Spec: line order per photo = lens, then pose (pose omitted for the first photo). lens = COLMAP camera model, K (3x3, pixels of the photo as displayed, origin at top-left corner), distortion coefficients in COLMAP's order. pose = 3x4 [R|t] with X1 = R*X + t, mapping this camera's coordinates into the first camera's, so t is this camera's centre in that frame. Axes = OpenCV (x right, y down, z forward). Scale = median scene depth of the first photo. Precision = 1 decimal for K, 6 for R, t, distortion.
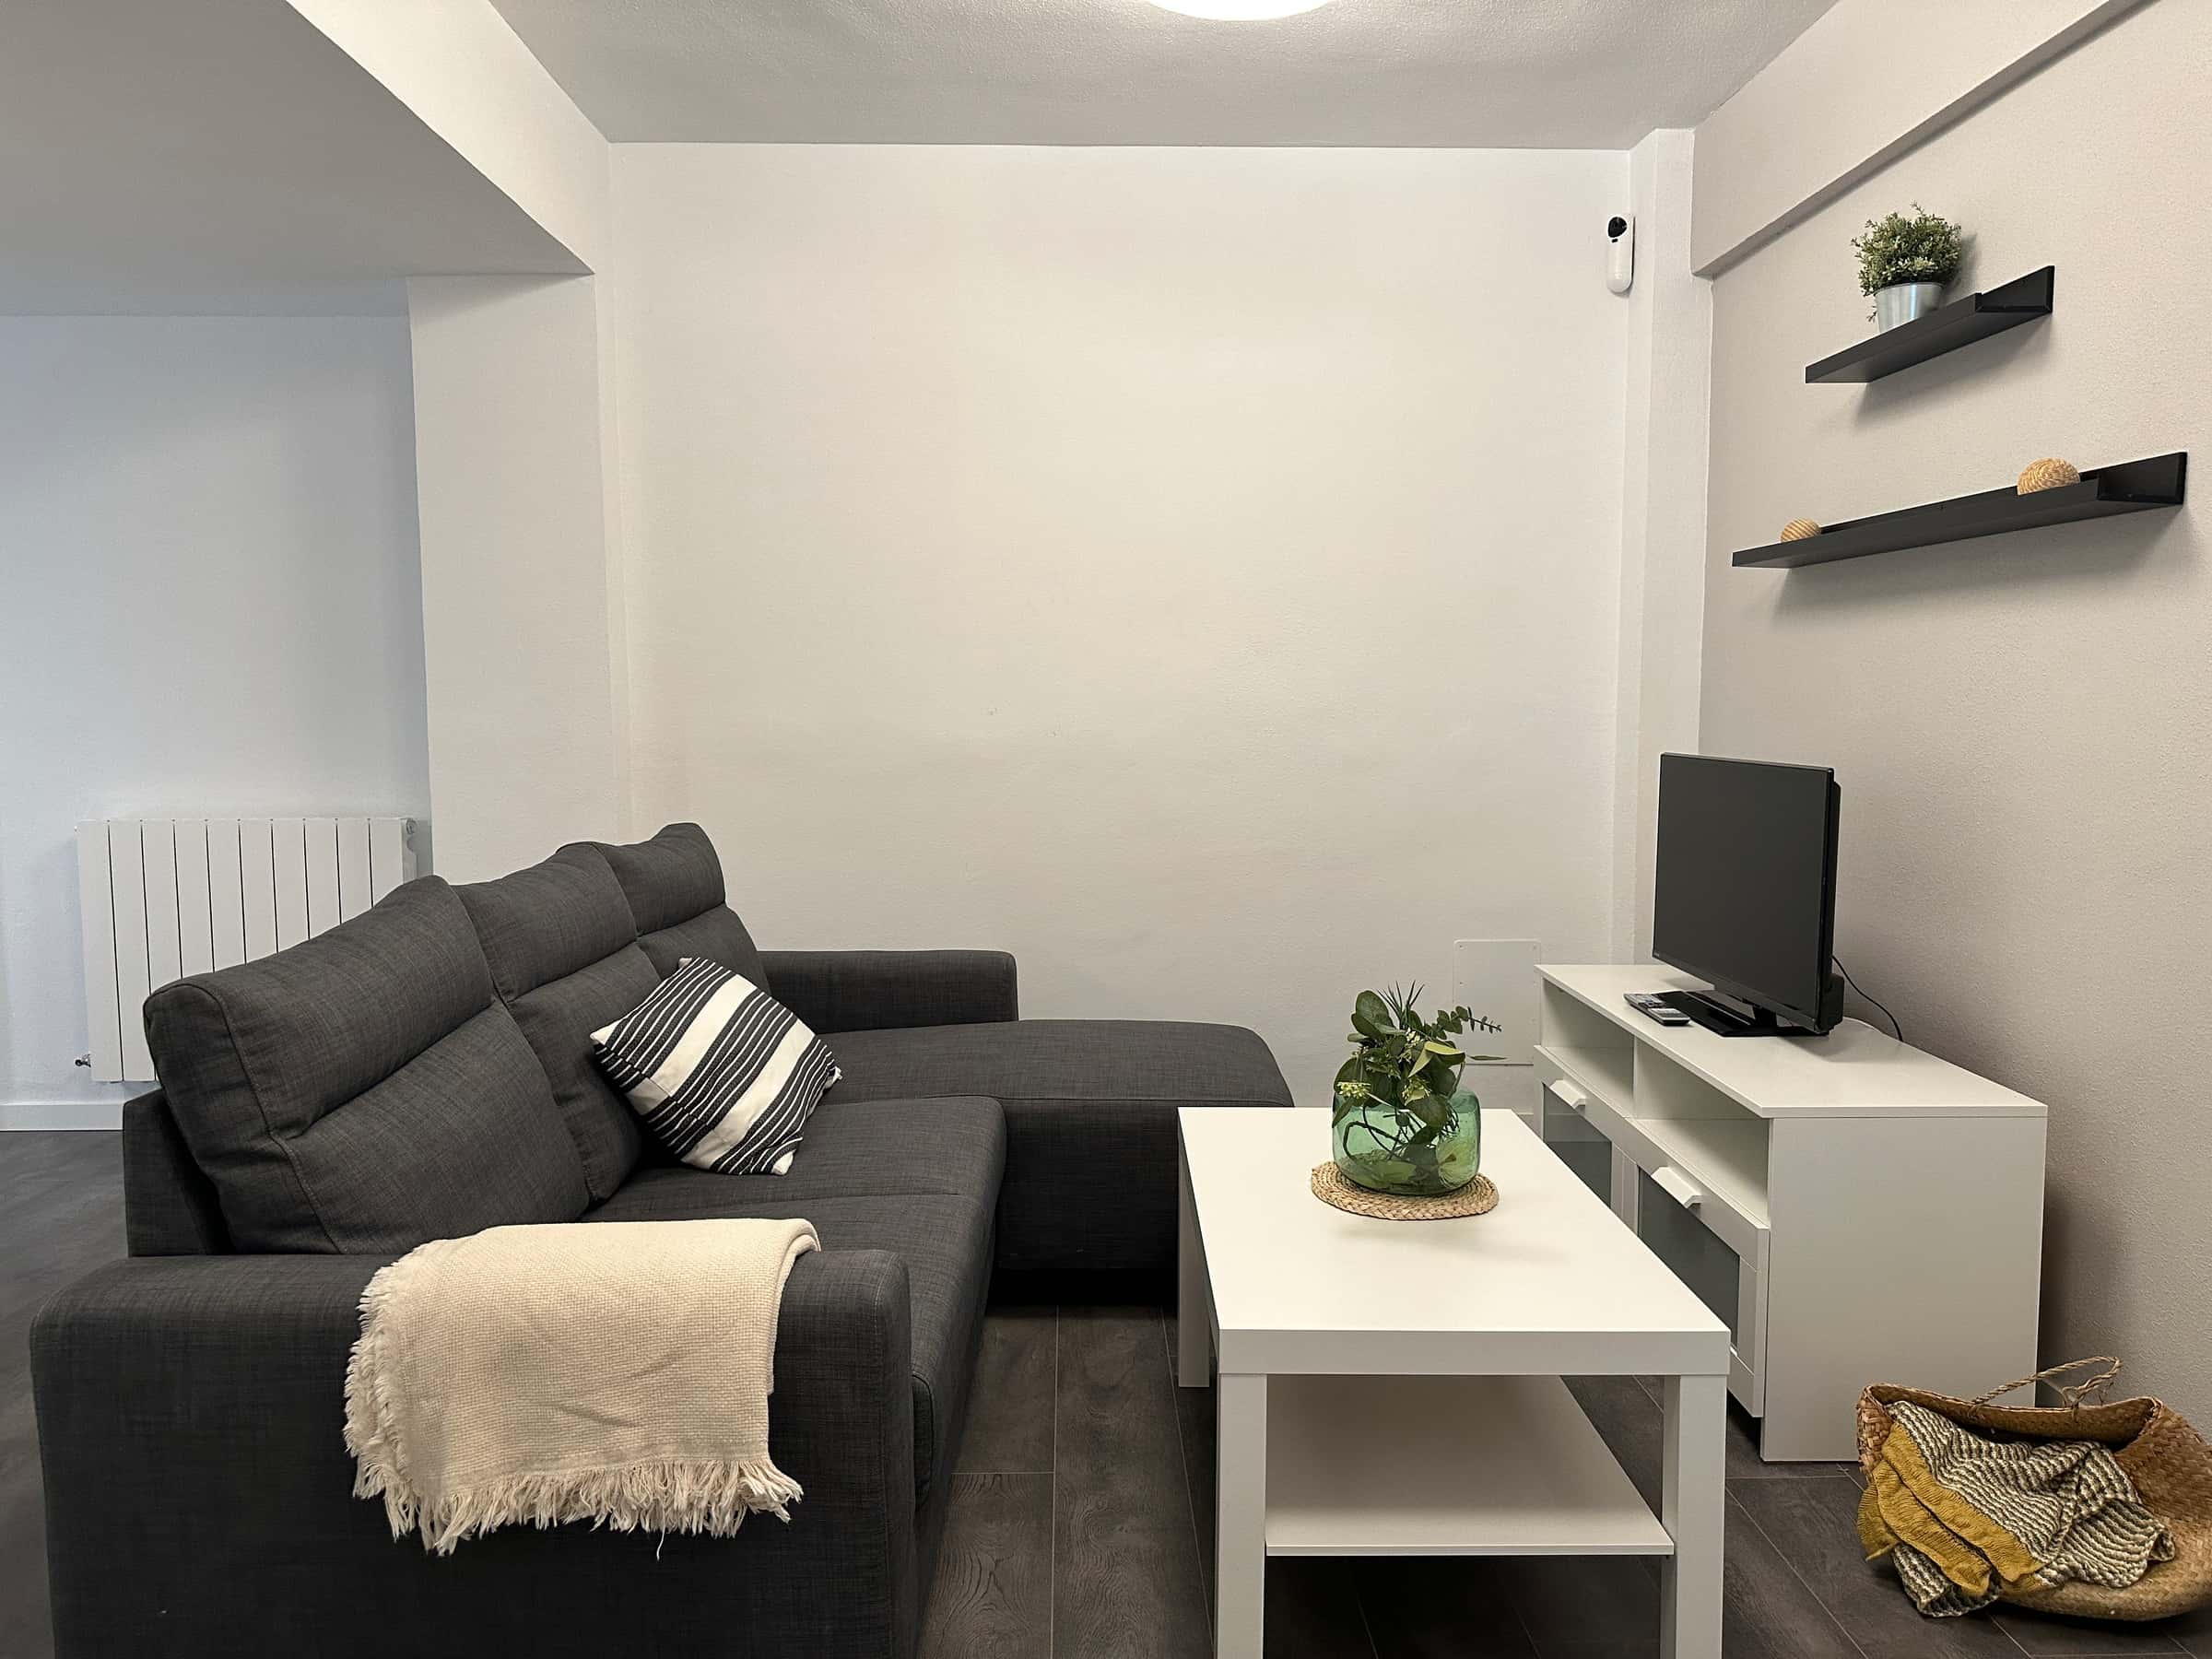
lens RADIAL K [[1552.3, 0, 1119.8], [0, 1552.3, 820.1], [0, 0, 1]] dist [0.176694, -0.335898]
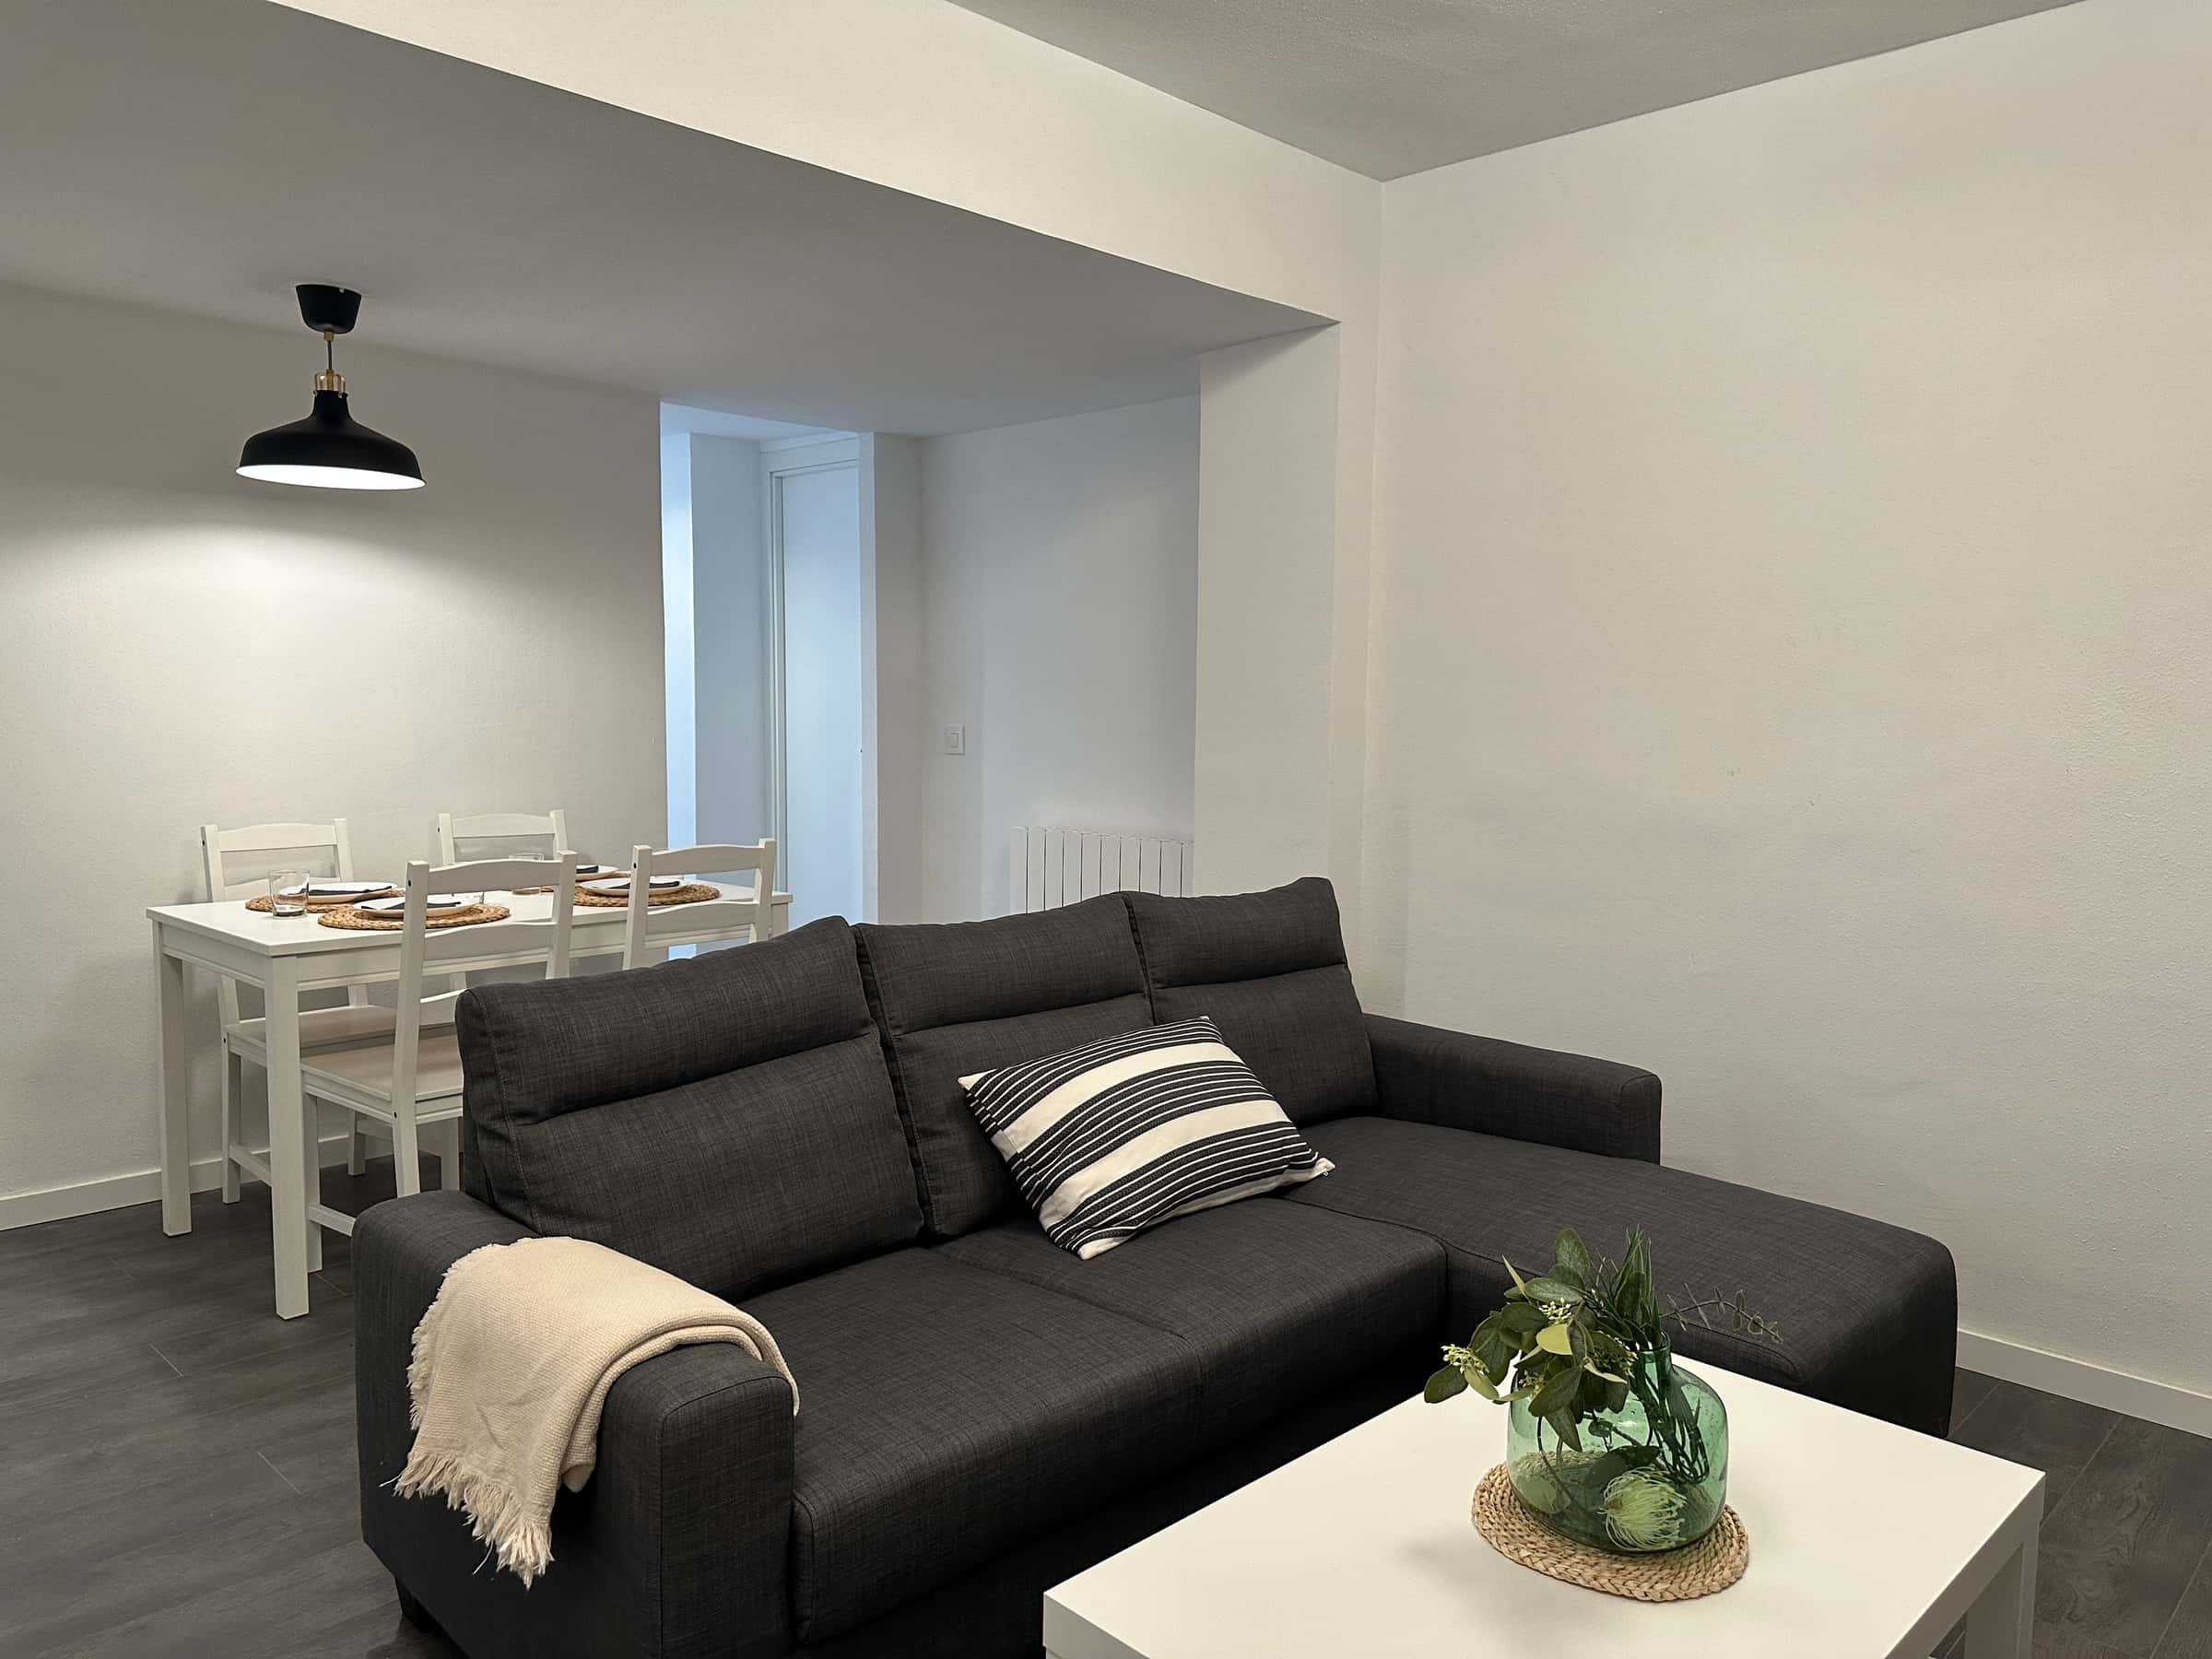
lens RADIAL K [[1552.3, 0, 1119.8], [0, 1552.3, 820.1], [0, 0, 1]] dist [0.176694, -0.335898]
pose [[0.696197, 0.066774, -0.714739, 0.486947], [-0.070357, 0.997218, 0.024633, -0.072766], [0.714395, 0.033138, 0.698958, 0.332769]]
